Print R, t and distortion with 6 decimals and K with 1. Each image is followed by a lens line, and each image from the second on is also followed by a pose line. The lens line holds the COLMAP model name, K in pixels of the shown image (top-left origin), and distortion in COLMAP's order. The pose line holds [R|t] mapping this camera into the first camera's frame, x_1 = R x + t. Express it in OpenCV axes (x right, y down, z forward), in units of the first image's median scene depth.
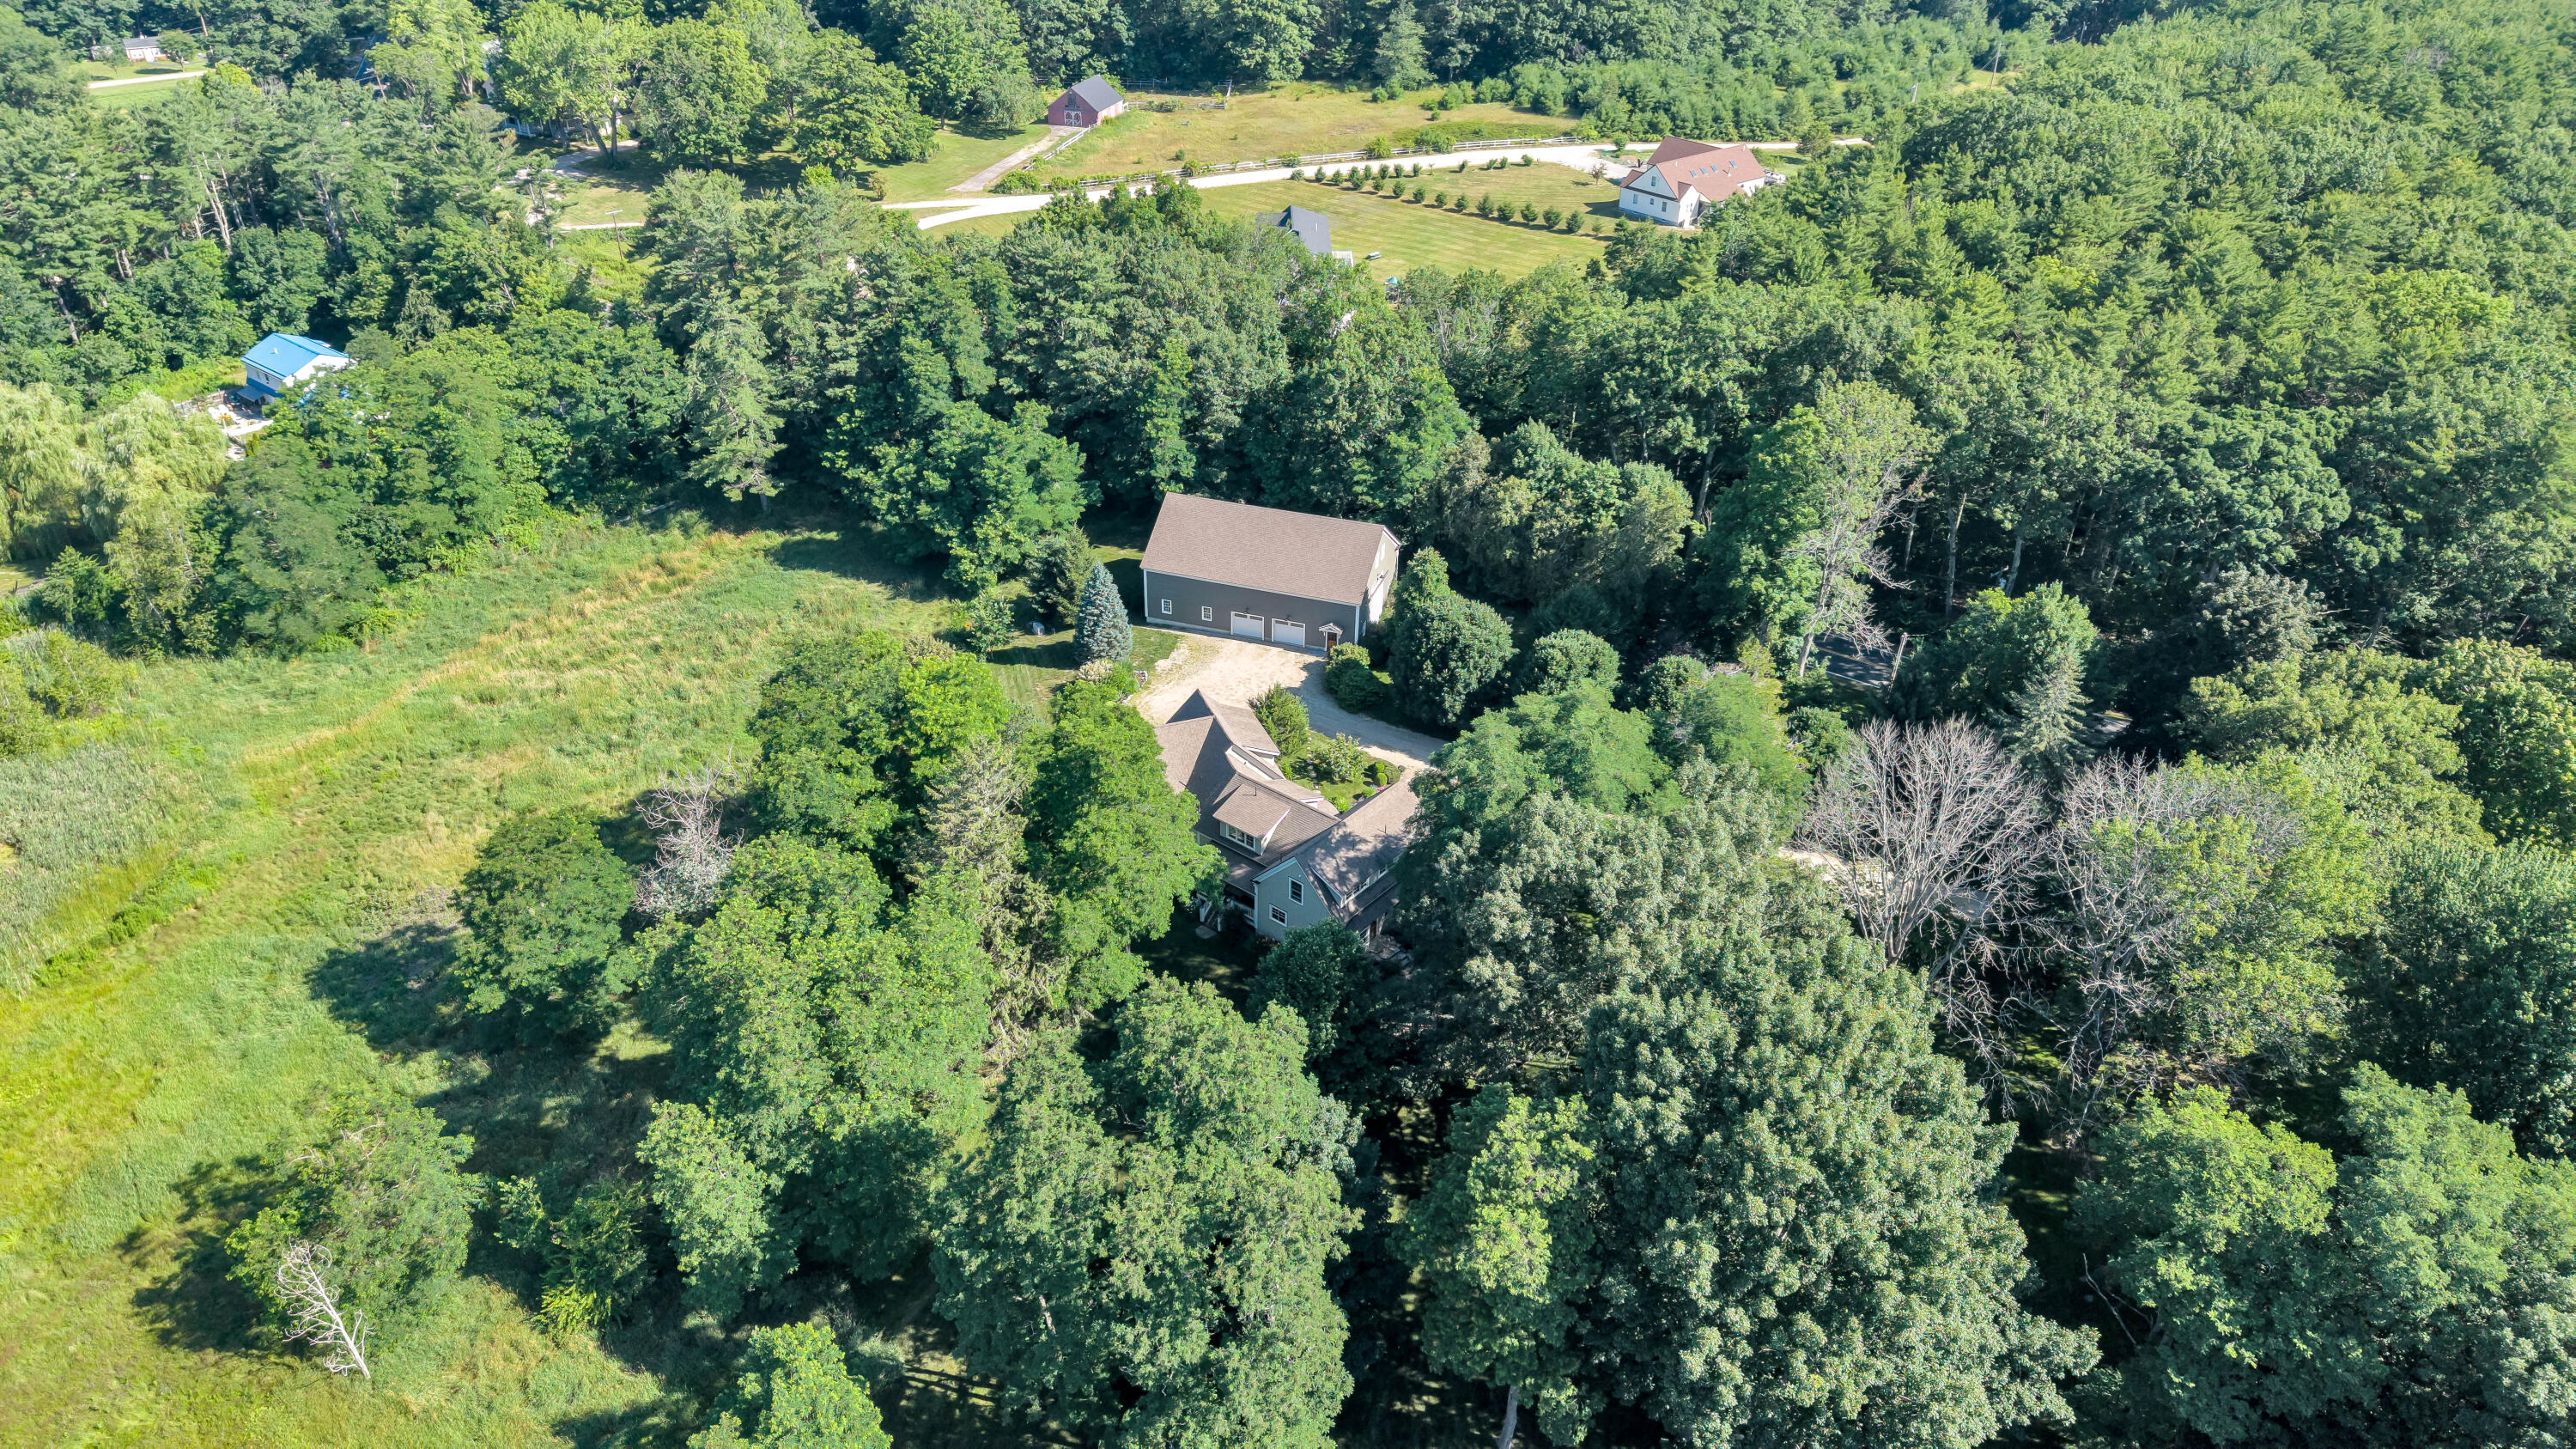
lens RADIAL K [[1675.0, 0, 1283.3], [0, 1675.0, 768.1], [0, 0, 1]] dist [0.025696, -0.024004]
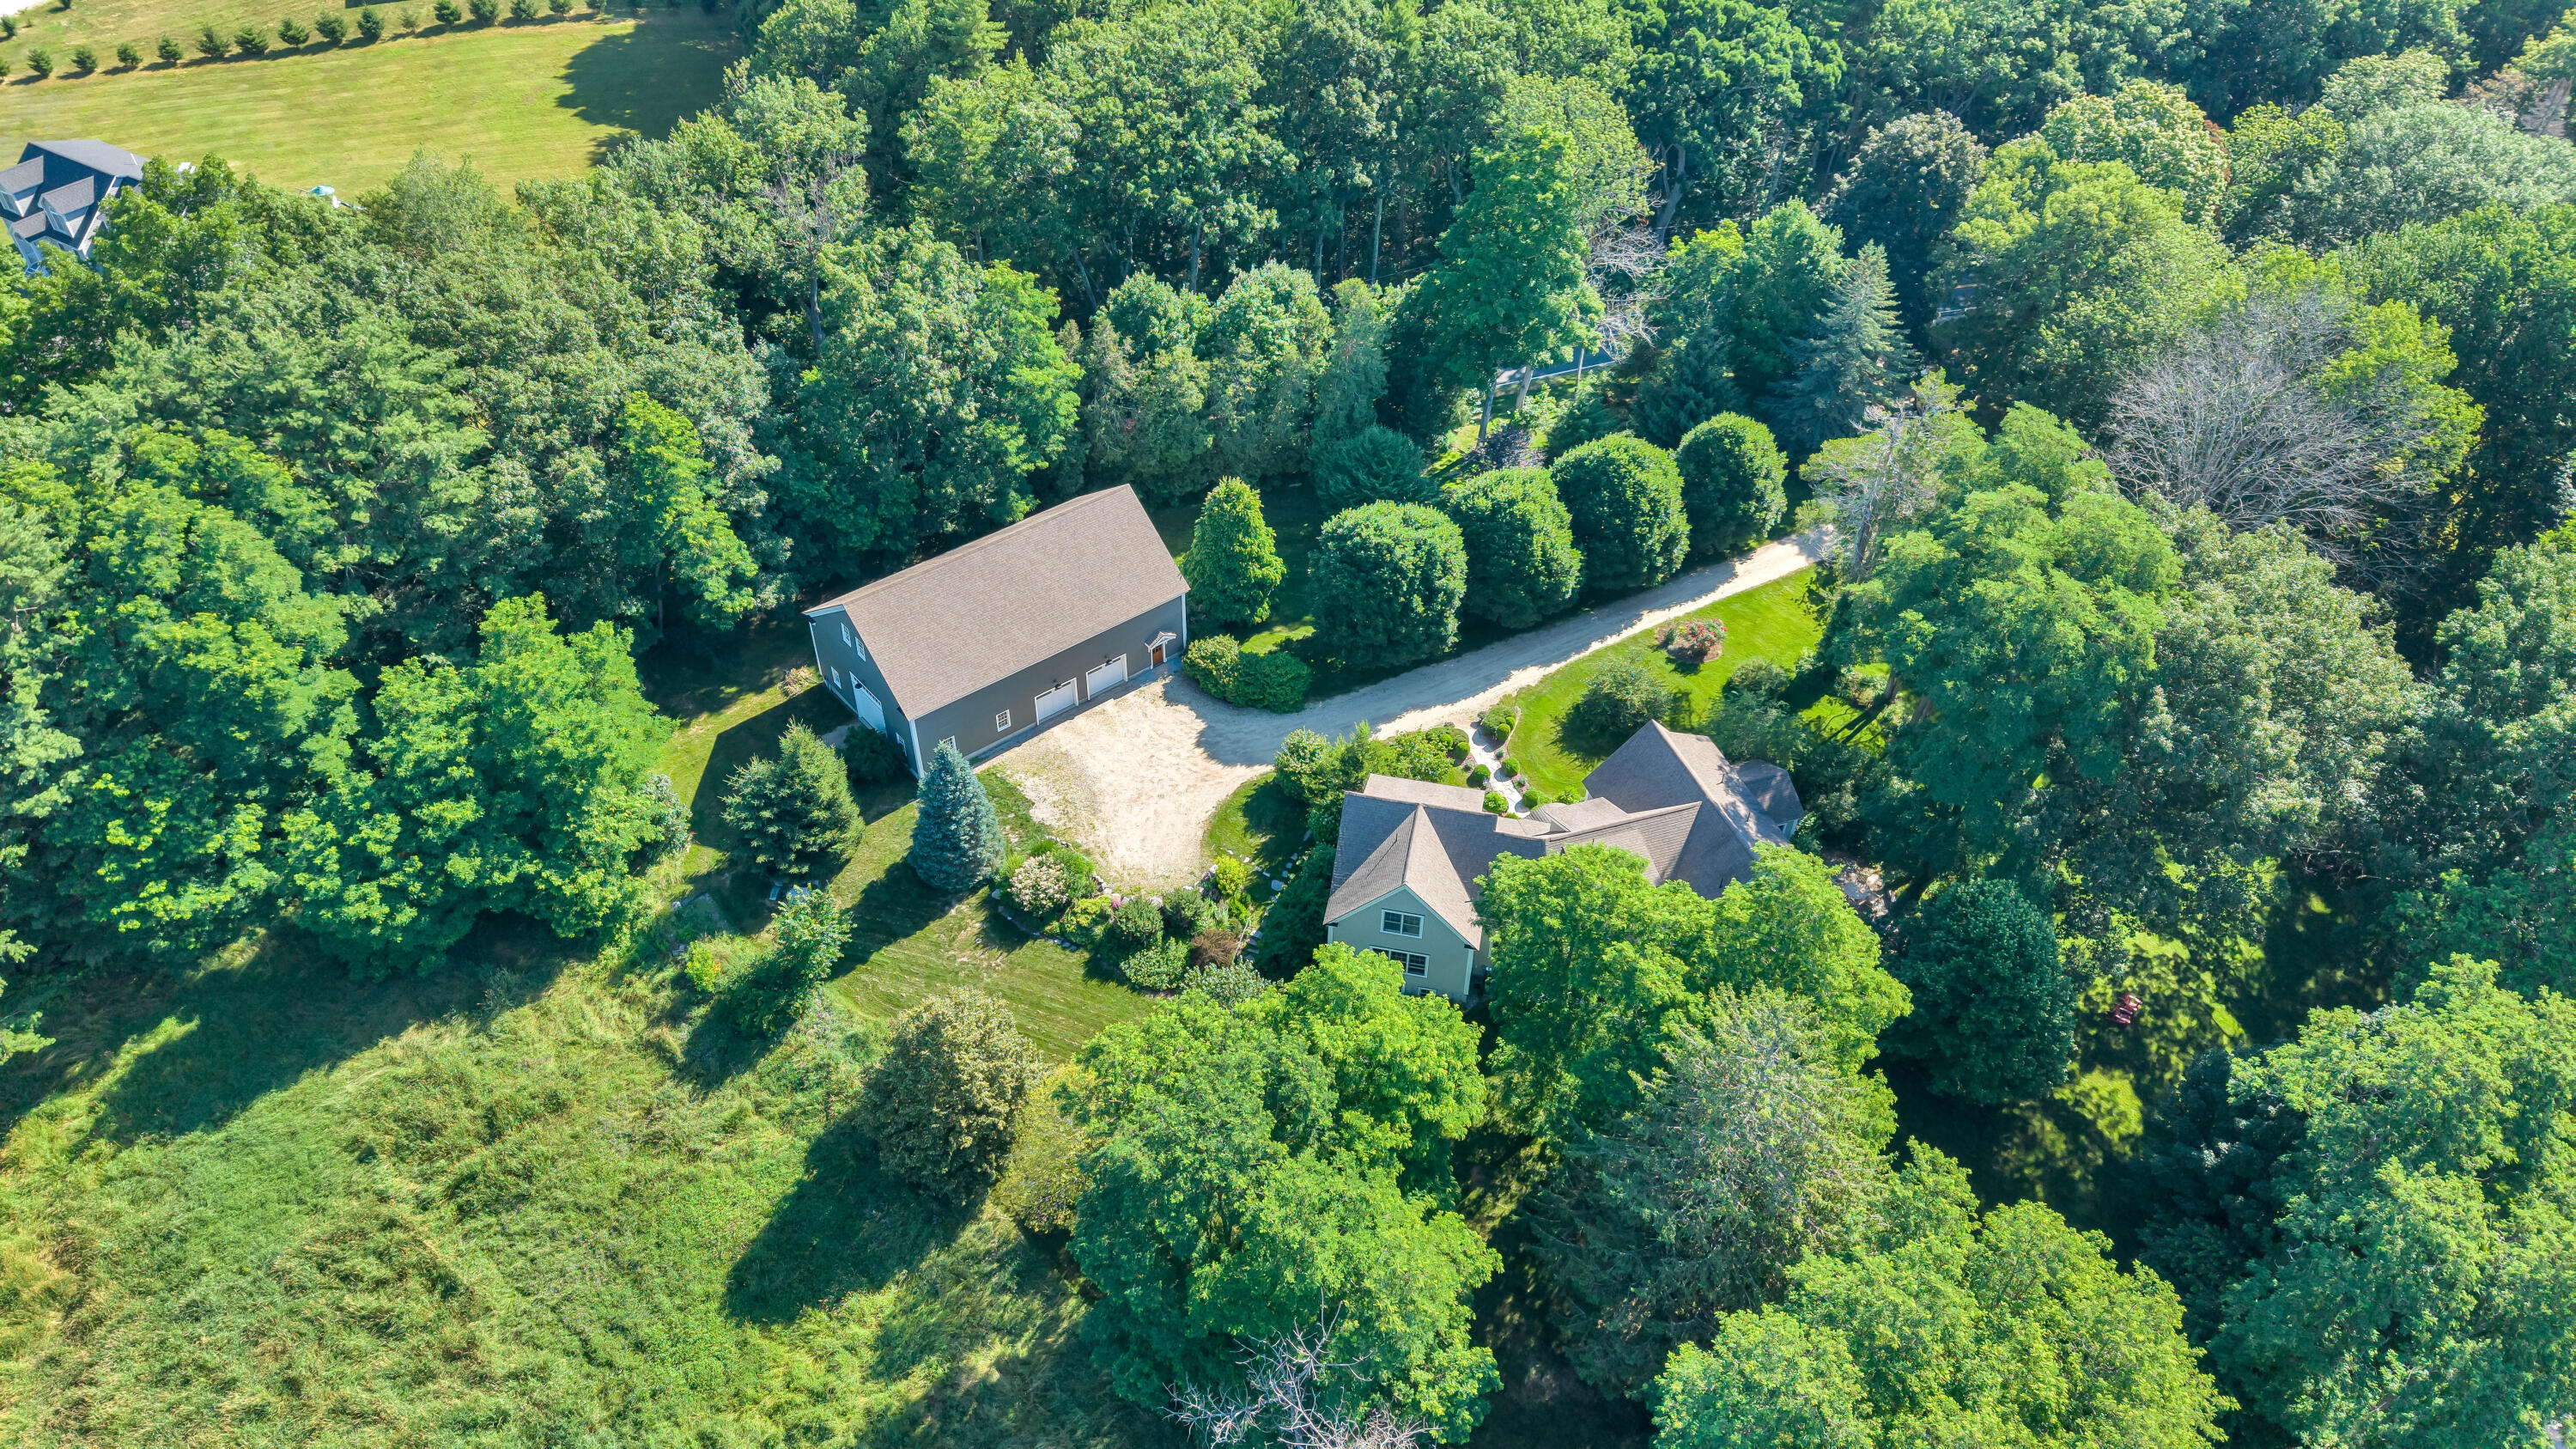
lens RADIAL K [[1675.0, 0, 1283.3], [0, 1675.0, 768.1], [0, 0, 1]] dist [0.025696, -0.024004]
pose [[0.519181, -0.589386, 0.618930, -0.405586], [0.453507, 0.803801, 0.385014, -0.275881], [-0.724419, 0.080797, 0.684609, 0.416025]]
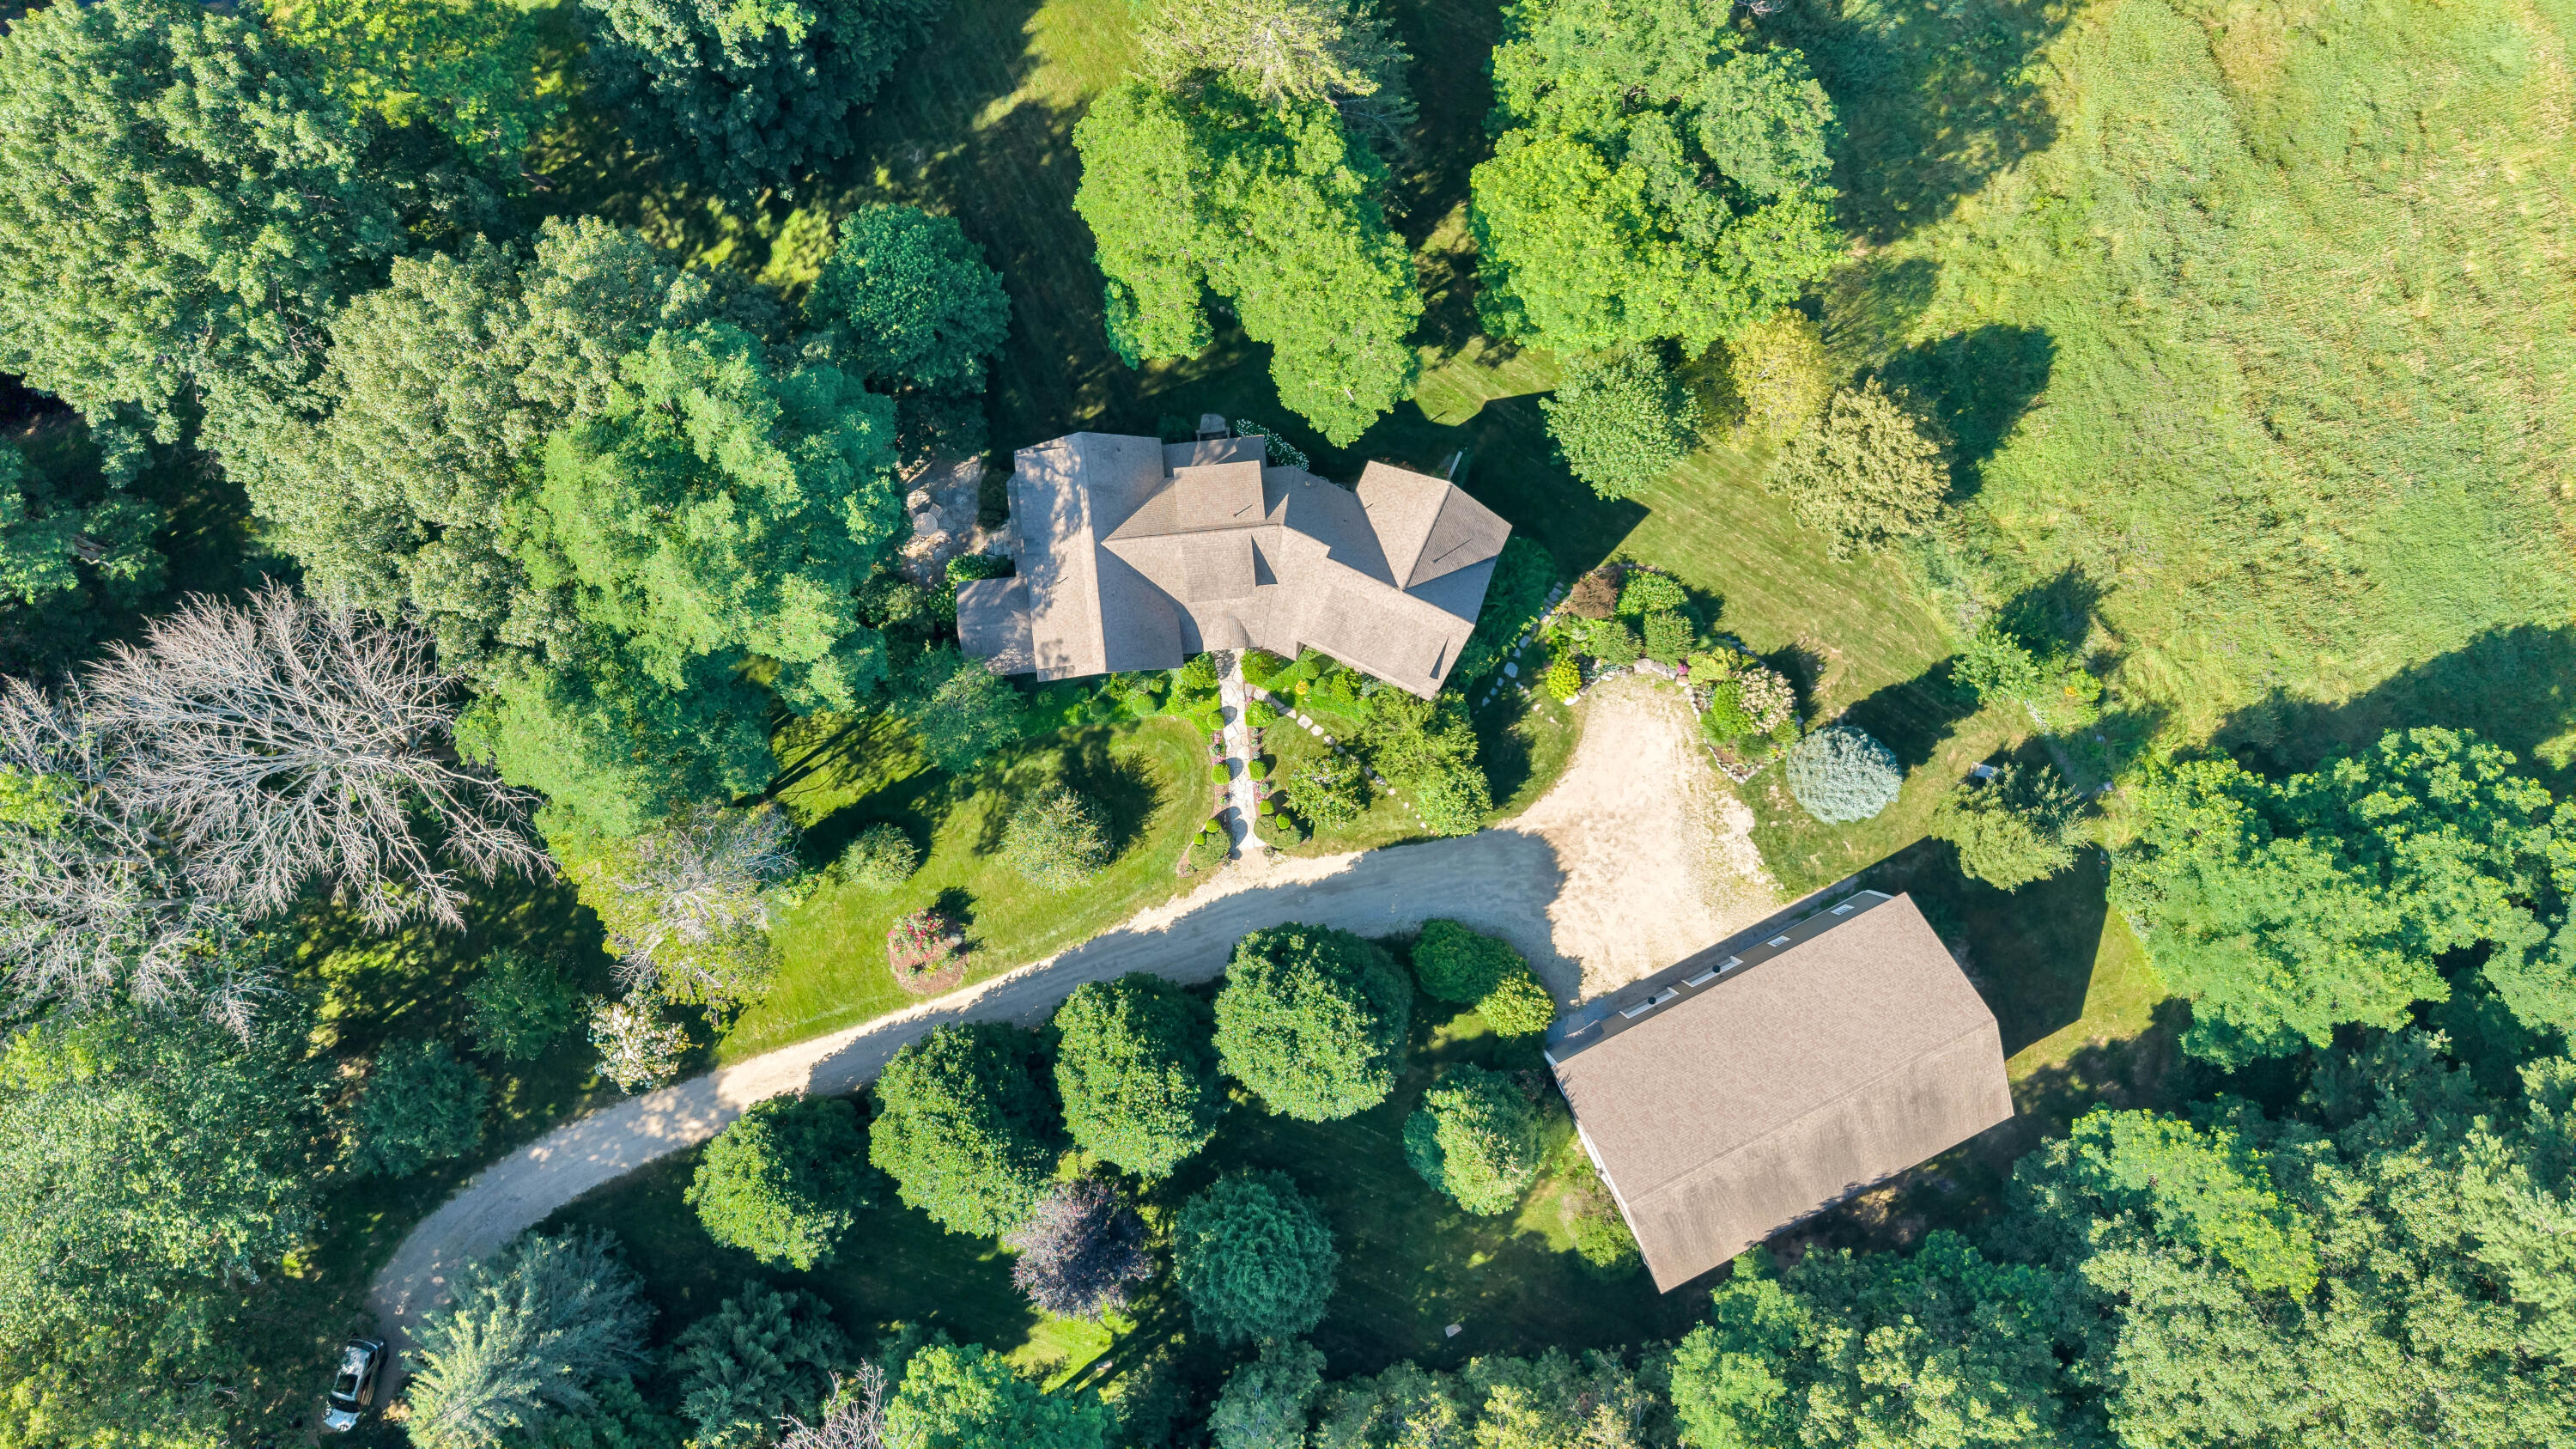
lens RADIAL K [[1675.0, 0, 1283.3], [0, 1675.0, 768.1], [0, 0, 1]] dist [0.025696, -0.024004]
pose [[-0.701402, 0.711778, -0.037519, 0.056753], [-0.421152, -0.371395, 0.827464, -0.473158], [0.575036, 0.596186, 0.560264, 0.486883]]
